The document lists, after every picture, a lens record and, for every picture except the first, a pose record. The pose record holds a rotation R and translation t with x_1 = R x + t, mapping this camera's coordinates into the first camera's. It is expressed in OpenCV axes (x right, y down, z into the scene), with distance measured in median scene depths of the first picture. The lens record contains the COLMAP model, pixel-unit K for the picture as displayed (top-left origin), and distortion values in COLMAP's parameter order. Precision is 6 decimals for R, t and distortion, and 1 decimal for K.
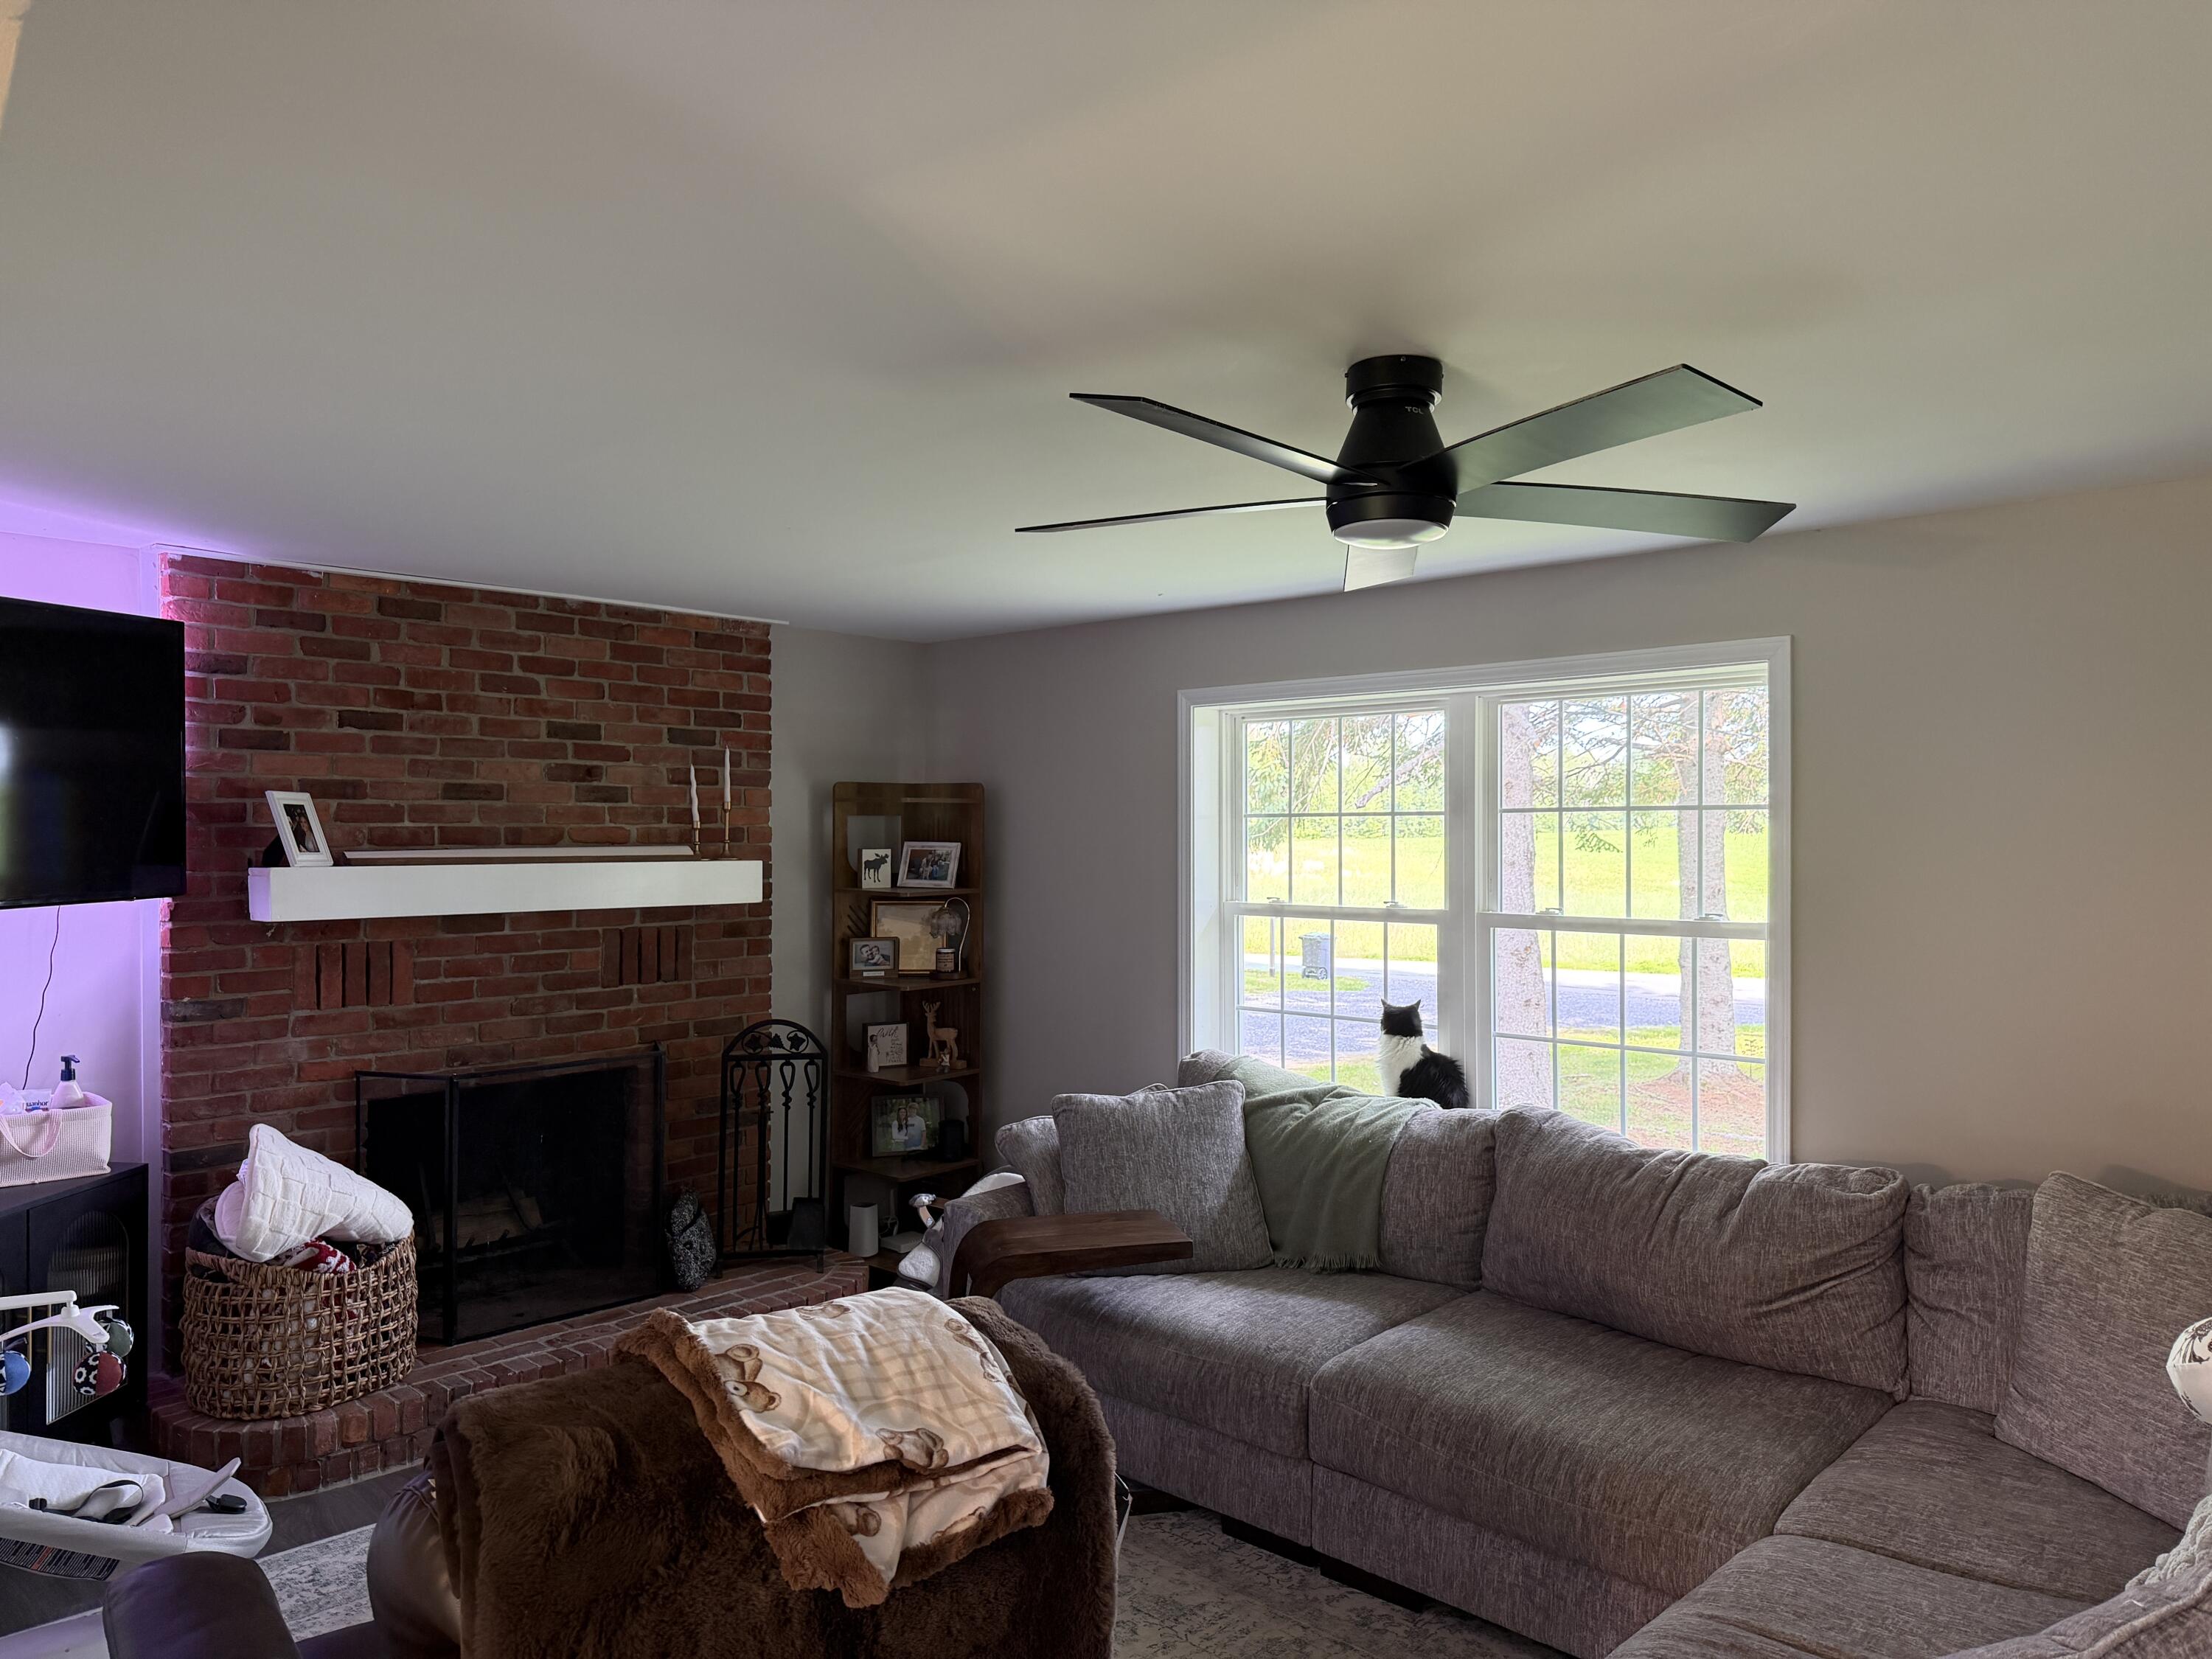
lens RADIAL K [[1622.1, 0, 1113.5], [0, 1622.1, 832.9], [0, 0, 1]] dist [0.087408, -0.057298]
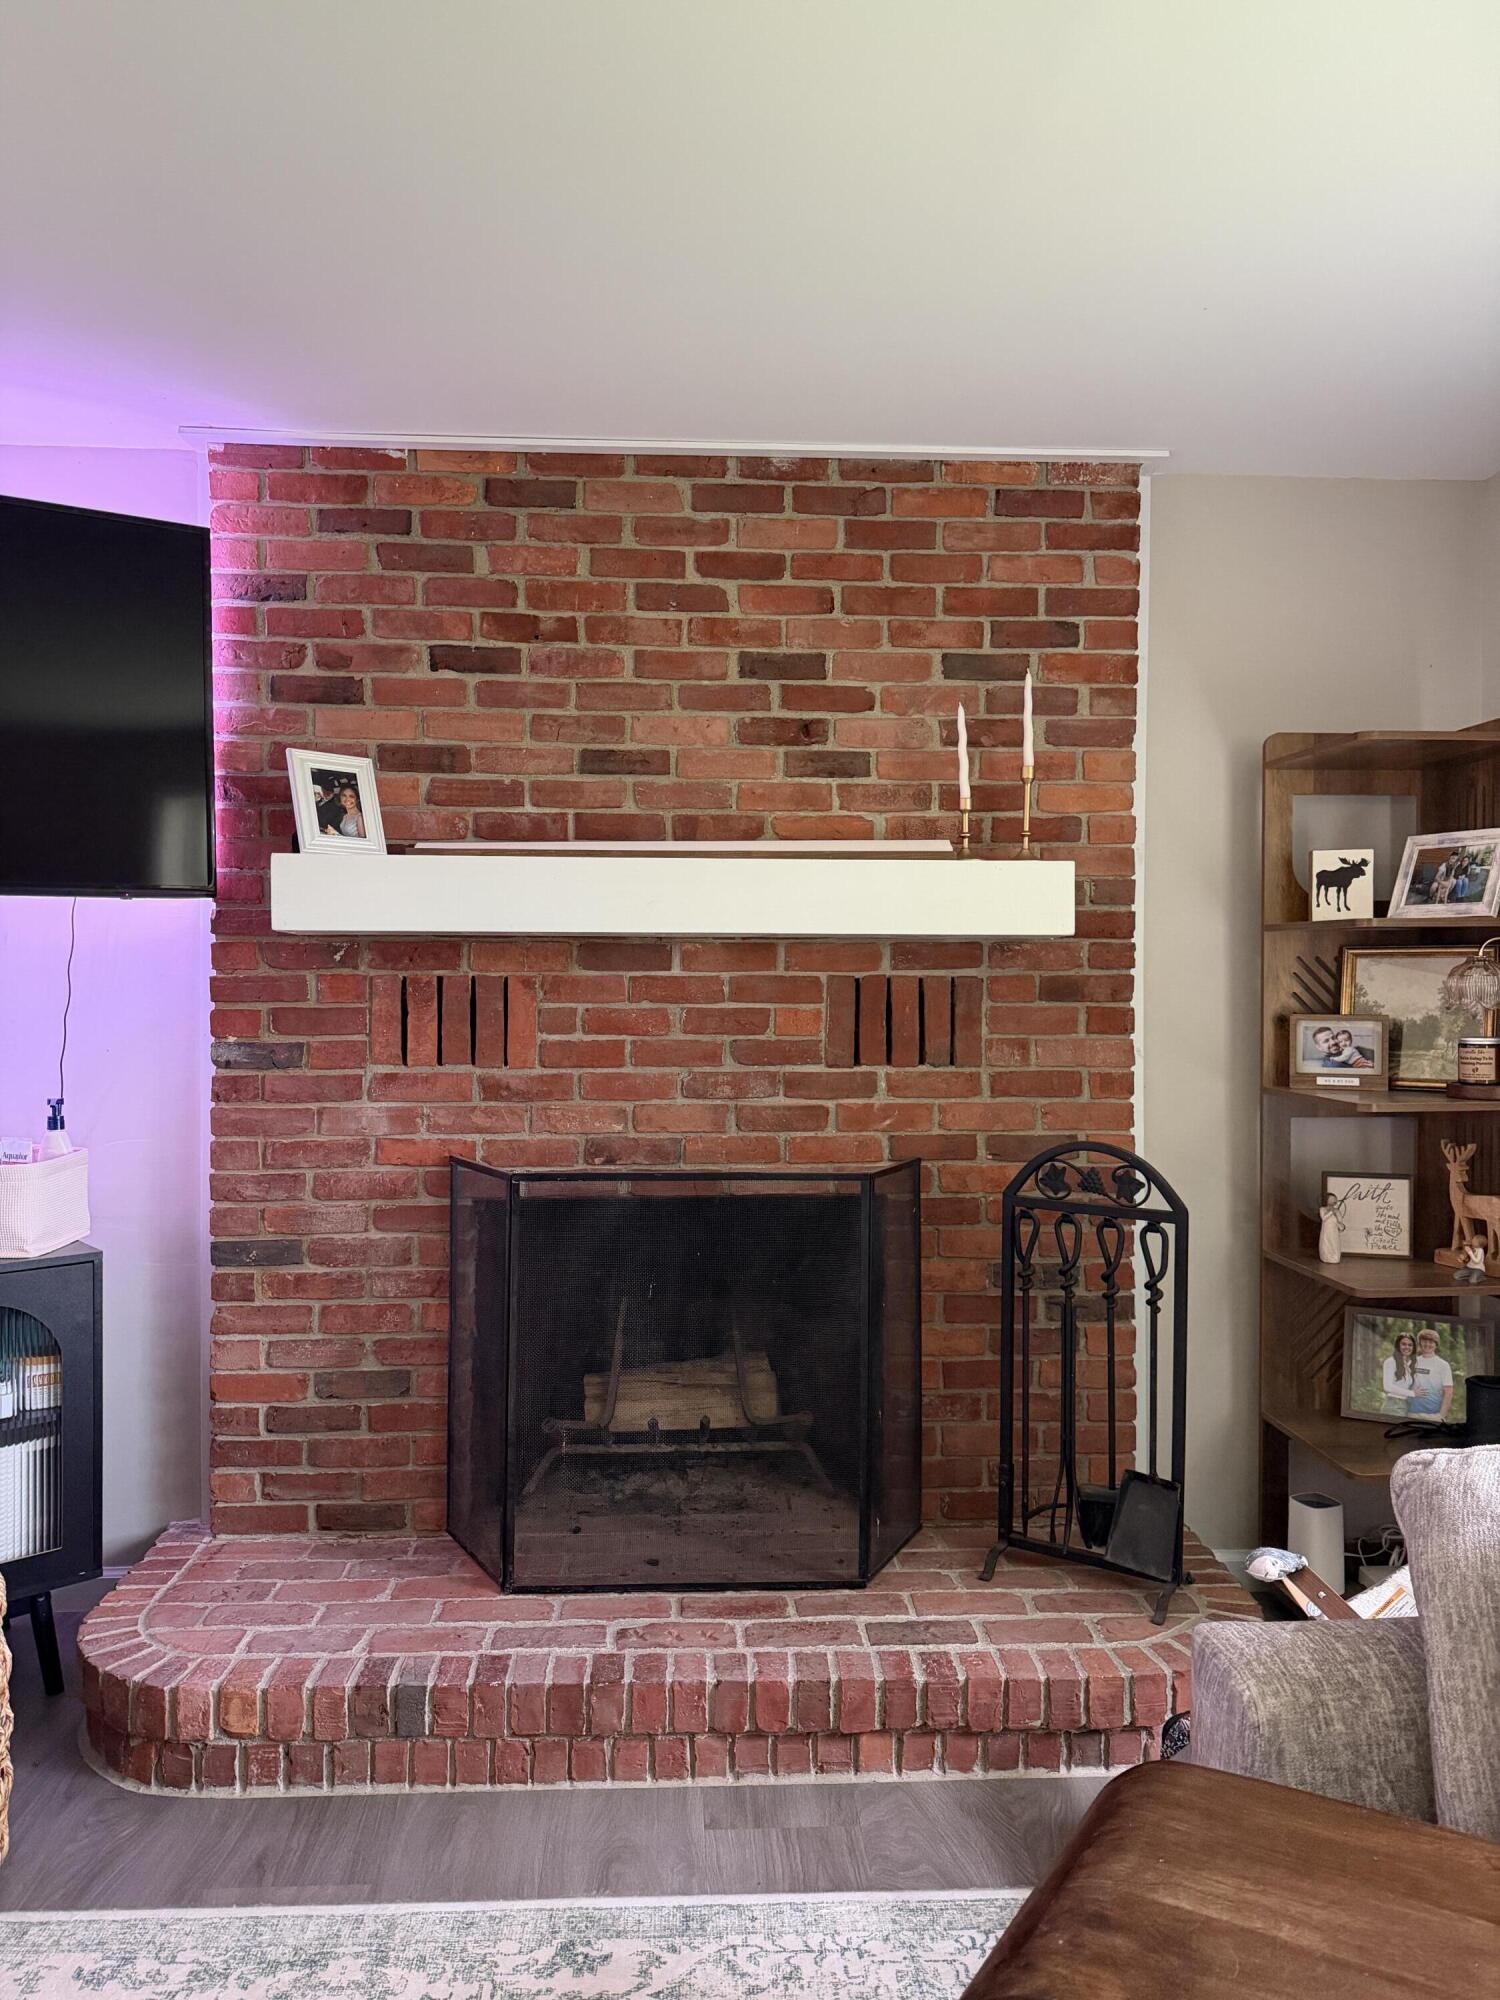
lens RADIAL K [[1466.7, 0, 760.9], [0, 1466.7, 988.0], [0, 0, 1]] dist [0.087408, -0.057298]
pose [[0.716166, 0.006647, -0.697899, 0.070071], [-0.005286, 0.999978, 0.004099, 0.063360], [0.697910, 0.000754, 0.716185, 0.590154]]
